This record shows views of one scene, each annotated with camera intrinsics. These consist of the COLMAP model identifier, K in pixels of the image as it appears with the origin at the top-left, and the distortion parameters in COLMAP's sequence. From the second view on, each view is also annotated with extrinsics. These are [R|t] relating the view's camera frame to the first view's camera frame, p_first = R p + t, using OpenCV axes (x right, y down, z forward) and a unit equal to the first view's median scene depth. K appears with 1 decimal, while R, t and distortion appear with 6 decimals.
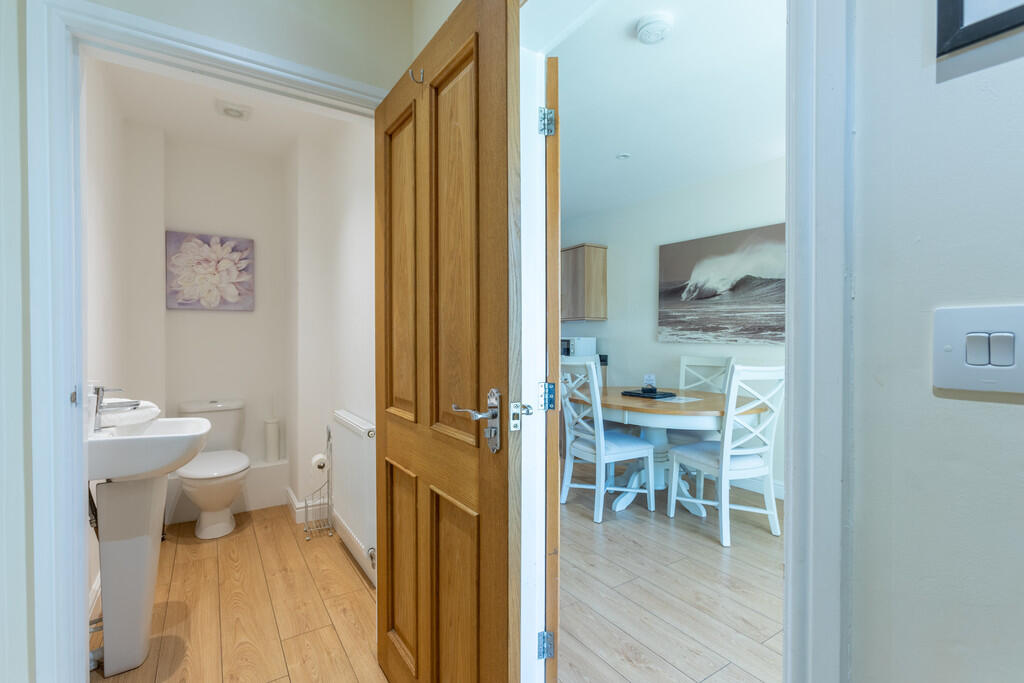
lens RADIAL K [[456.5, 0, 512.4], [0, 456.5, 342.4], [0, 0, 1]] dist [-0.008014, 0.004615]
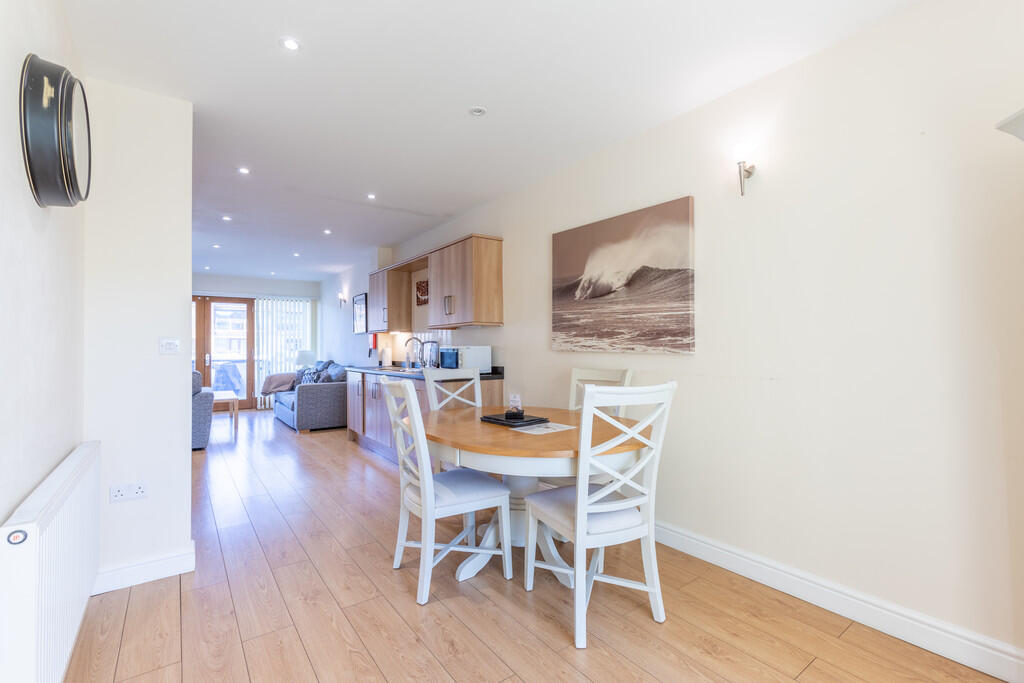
lens RADIAL K [[456.5, 0, 498.2], [0, 456.5, 342.4], [0, 0, 1]] dist [-0.008014, 0.004615]
pose [[0.999335, -0.008896, 0.035374, 0.247458], [0.009502, 0.999810, -0.017004, -0.003910], [-0.035216, 0.017329, 0.999229, 0.232159]]
